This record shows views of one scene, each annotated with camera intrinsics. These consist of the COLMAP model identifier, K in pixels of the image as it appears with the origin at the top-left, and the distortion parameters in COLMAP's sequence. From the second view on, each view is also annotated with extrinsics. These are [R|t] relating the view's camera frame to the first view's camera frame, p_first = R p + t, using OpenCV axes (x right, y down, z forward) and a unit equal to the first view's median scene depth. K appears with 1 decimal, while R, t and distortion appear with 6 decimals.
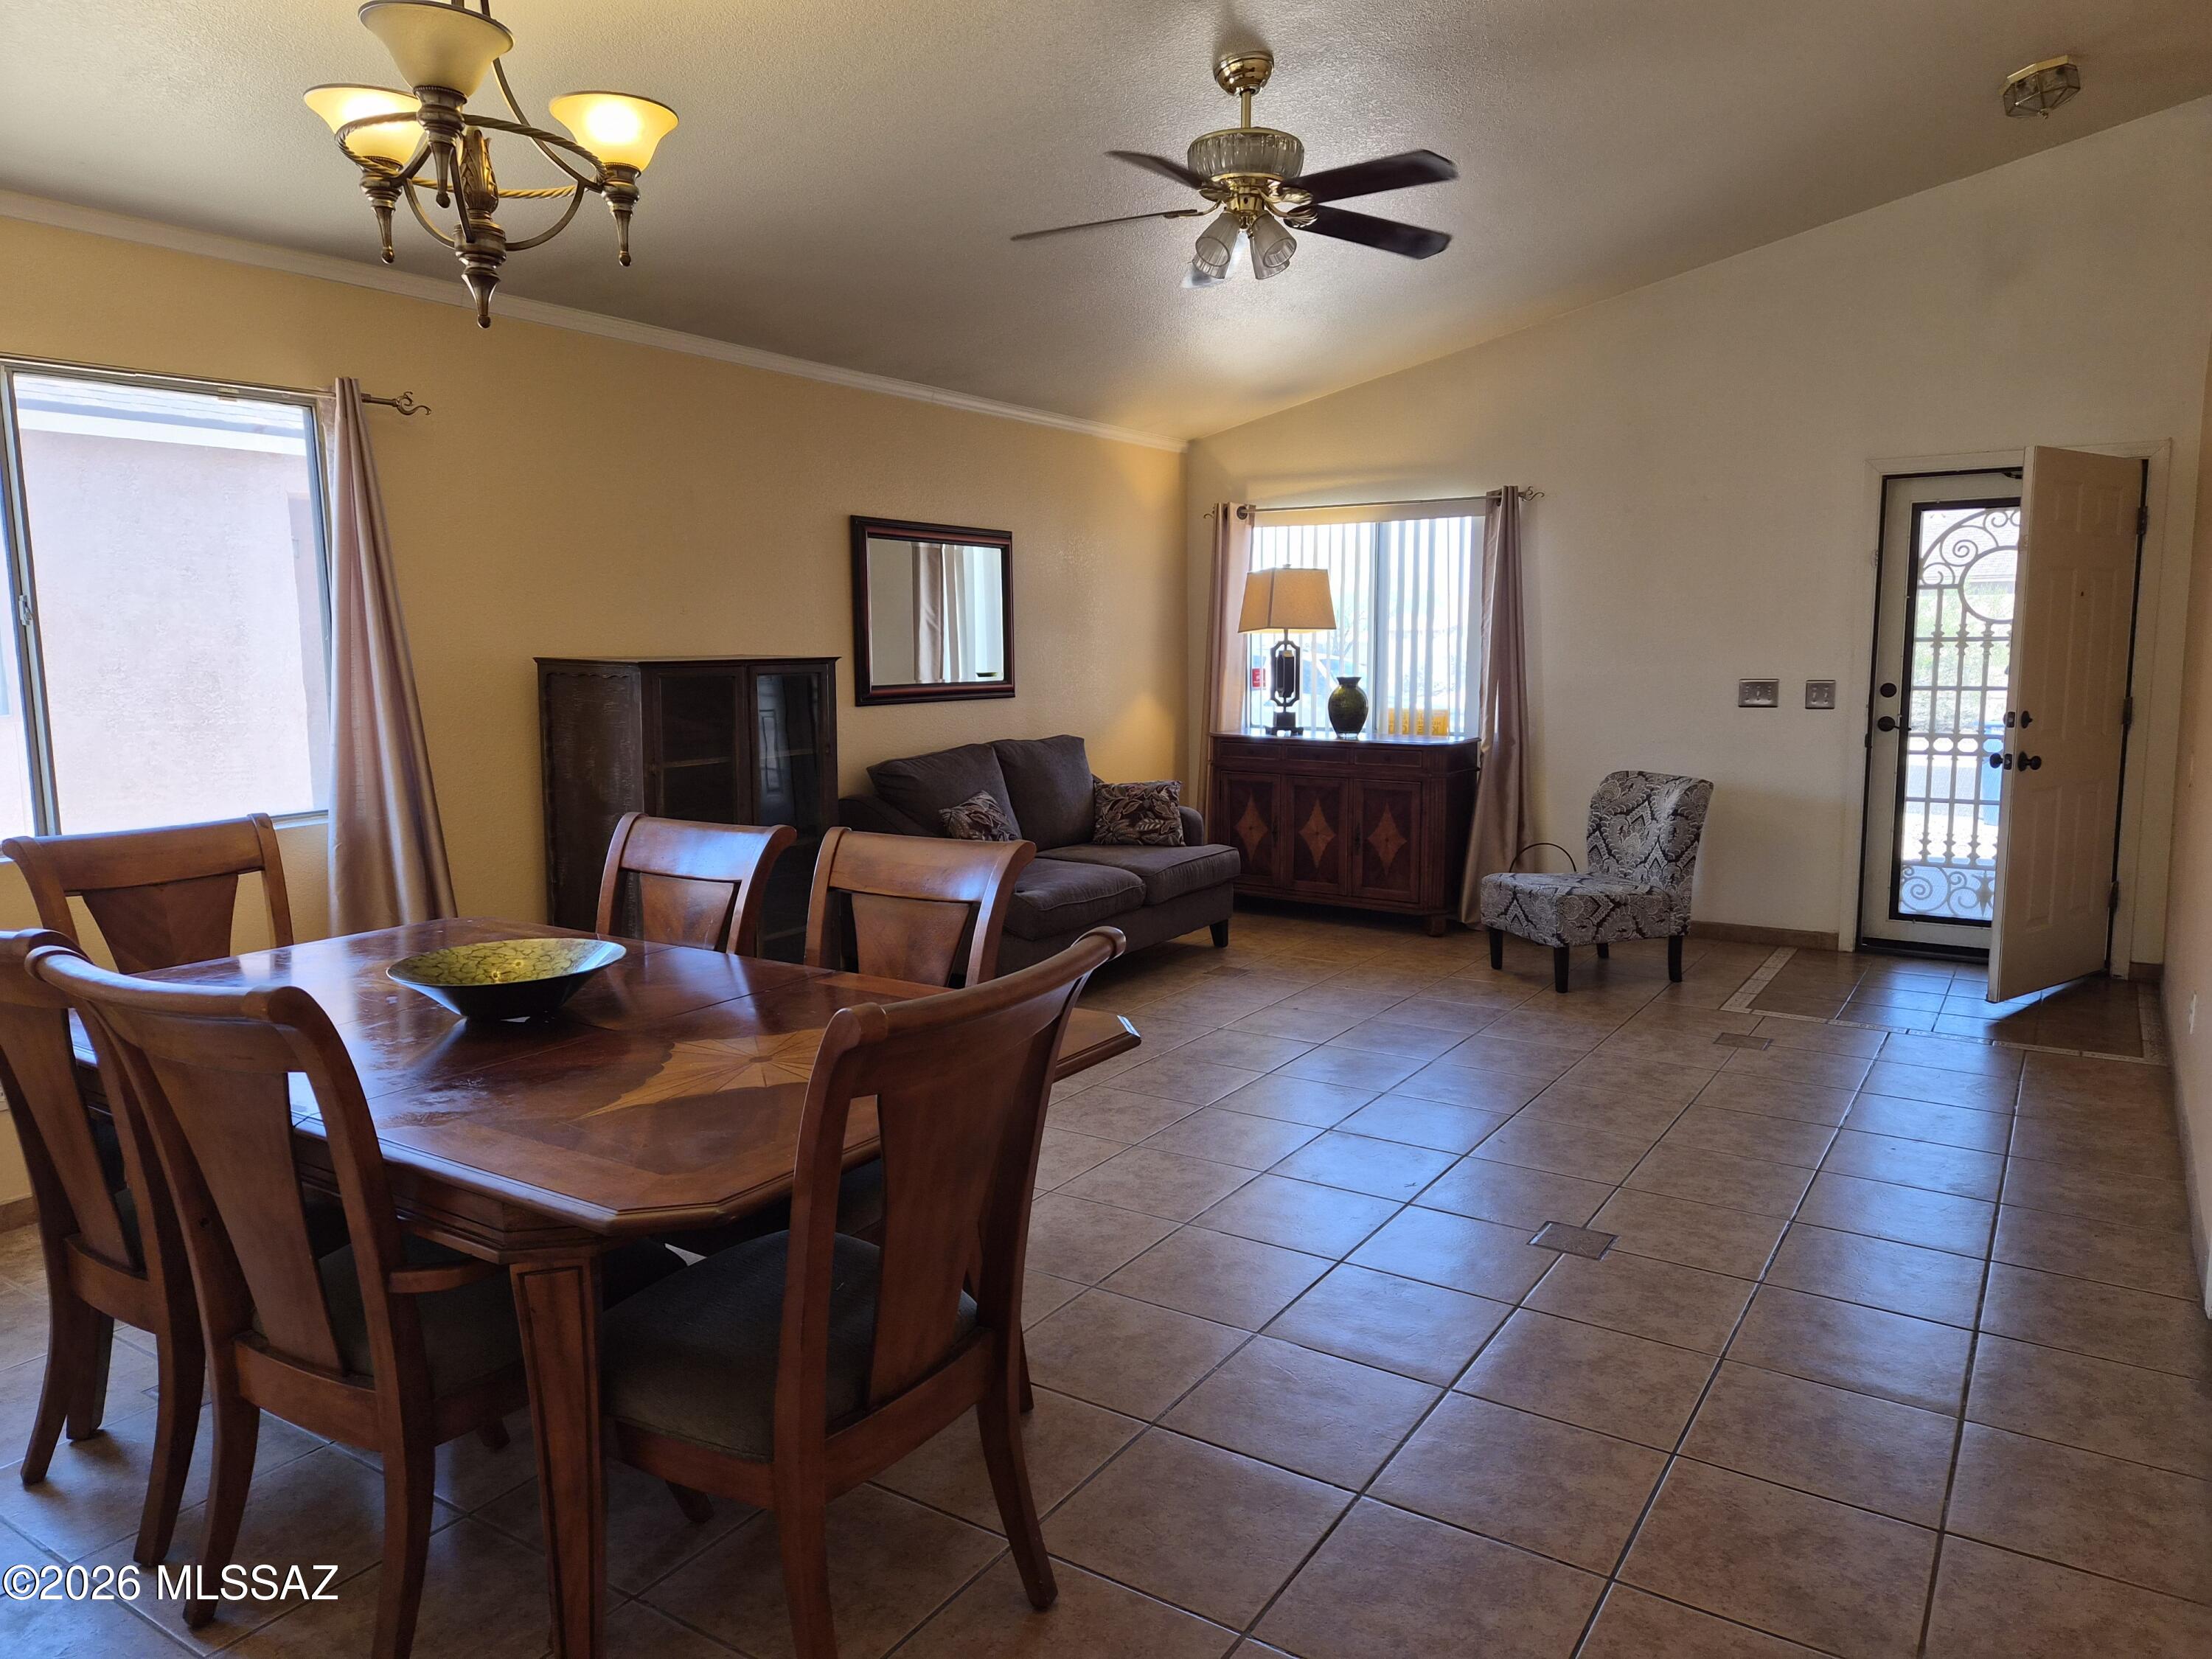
lens RADIAL K [[1482.5, 0, 1104.1], [0, 1482.5, 827.7], [0, 0, 1]] dist [0.004907, 0.000369]
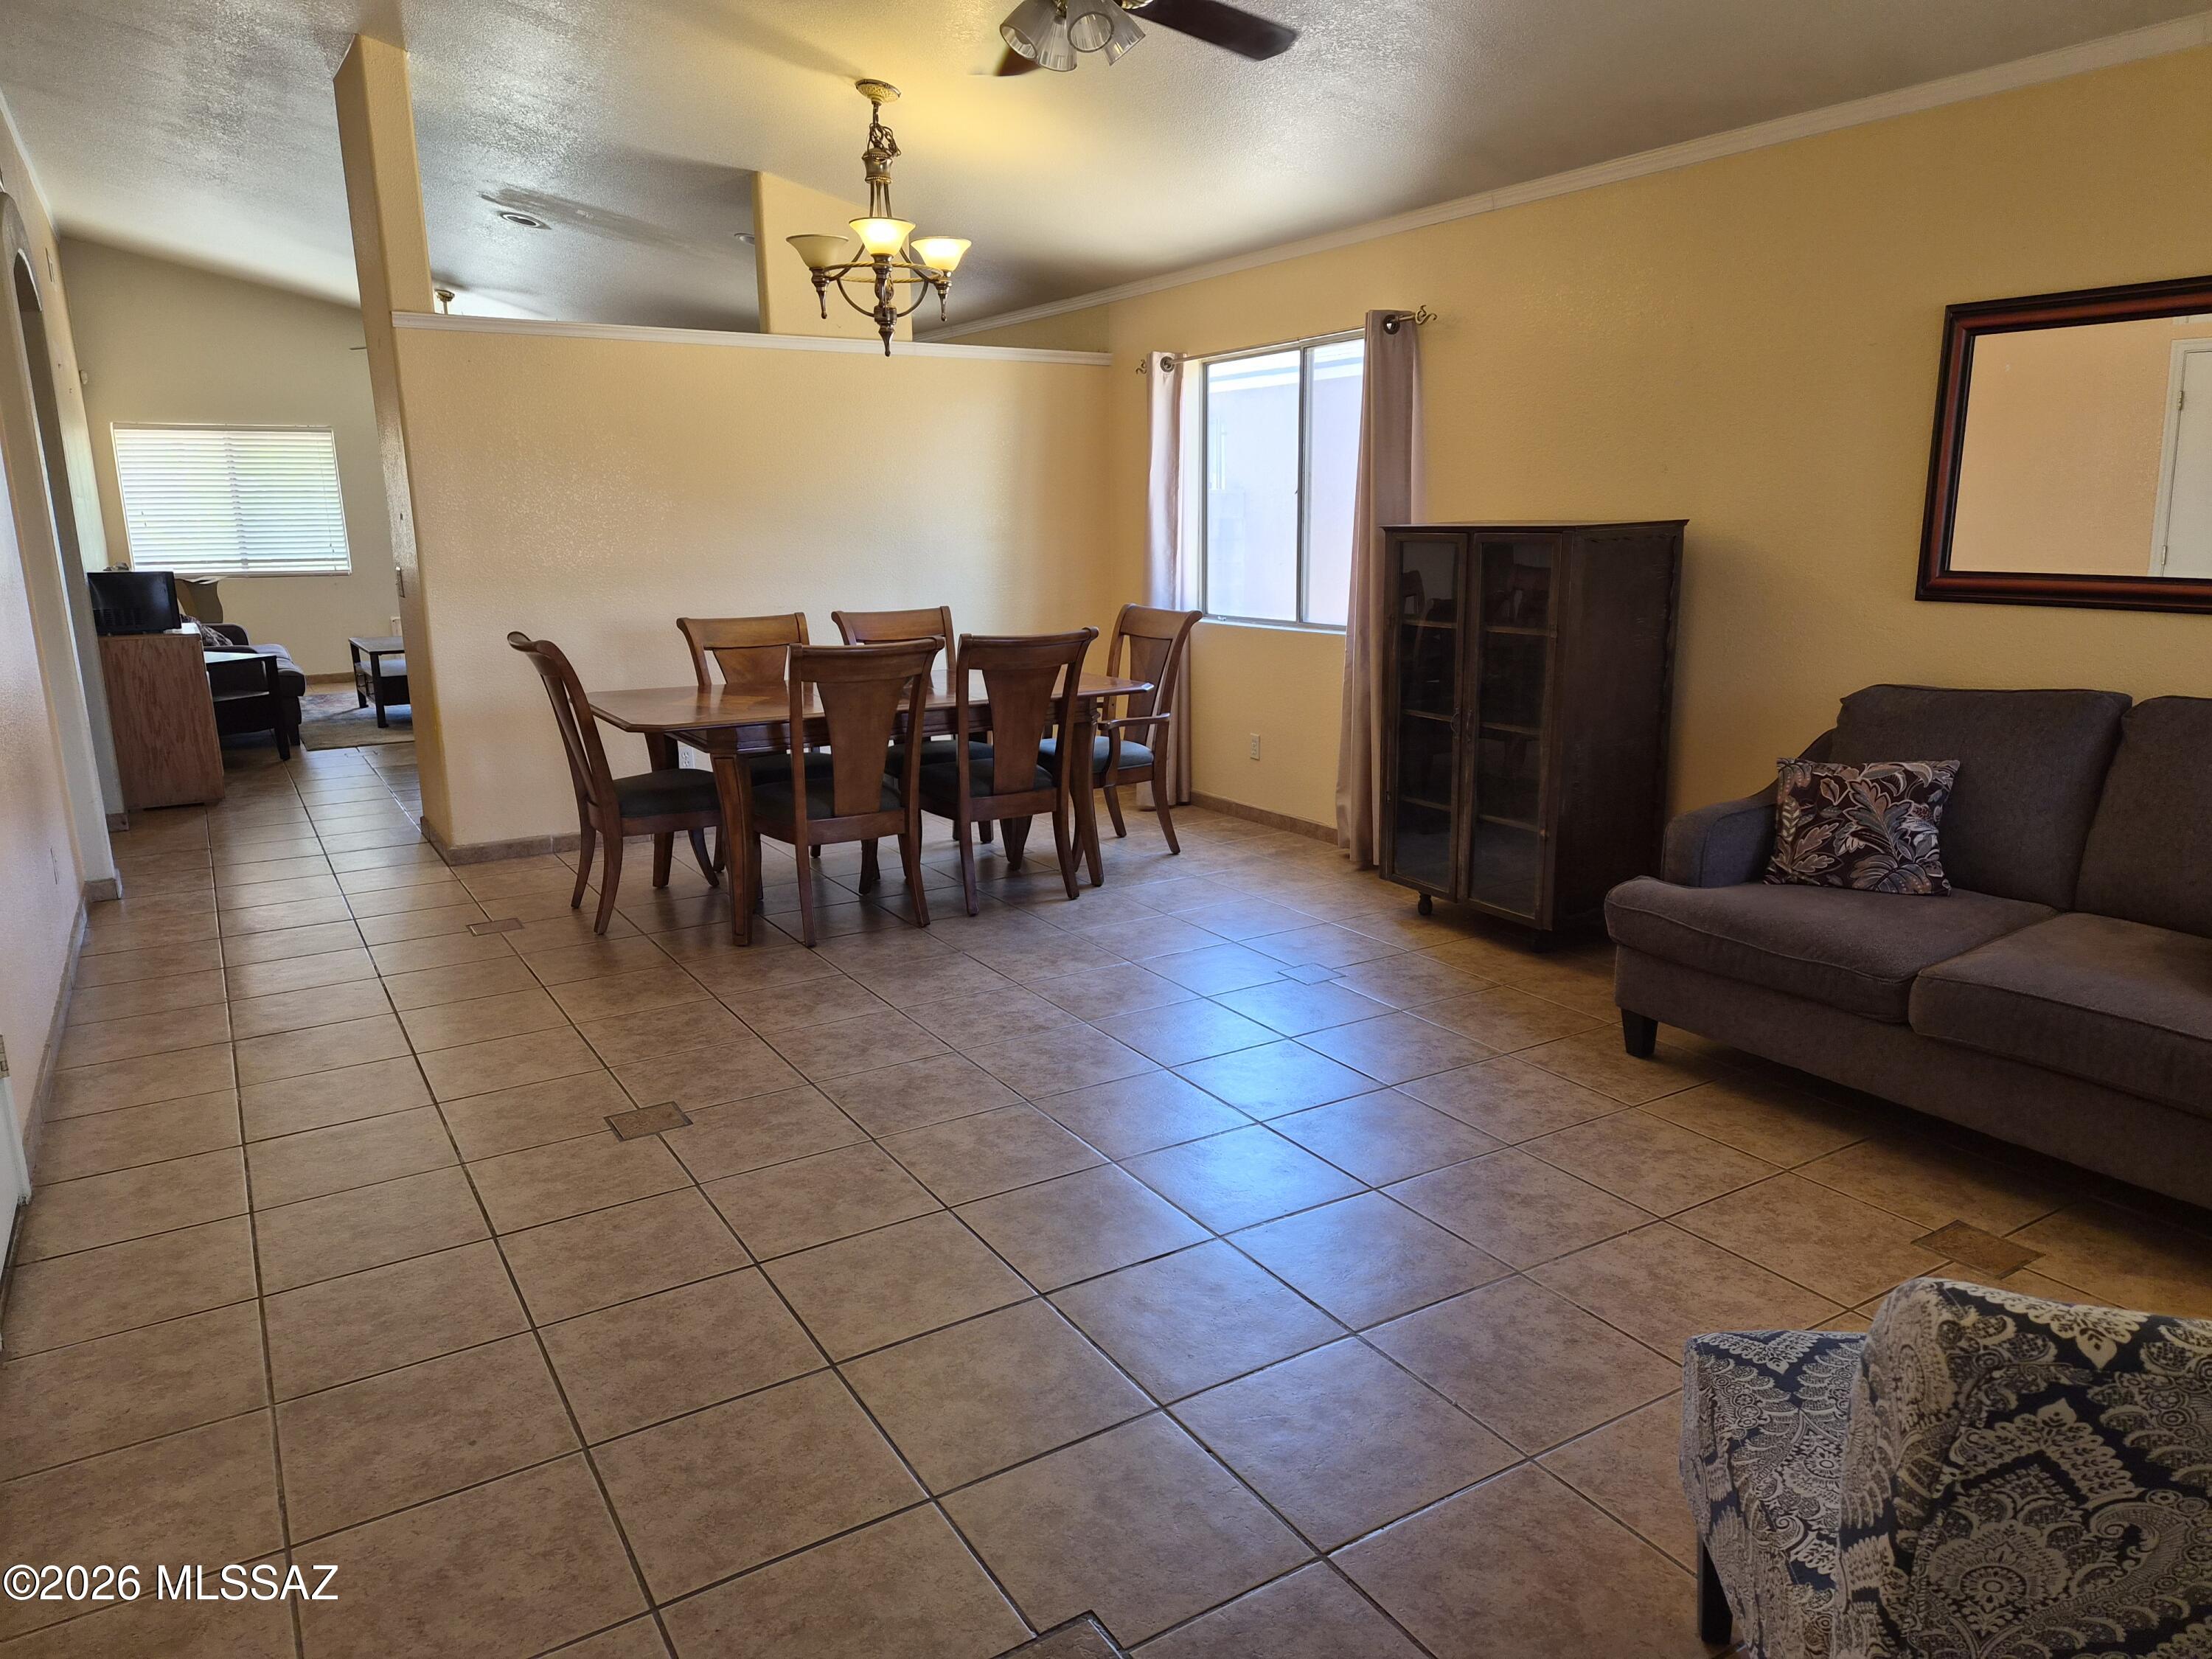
lens RADIAL K [[1482.5, 0, 1104.6], [0, 1482.5, 831.7], [0, 0, 1]] dist [0.004907, 0.000369]
pose [[-0.425515, 0.206335, -0.881114, 0.902199], [-0.104999, 0.955826, 0.274538, -0.190694], [0.898839, 0.209337, -0.385054, 1.423165]]
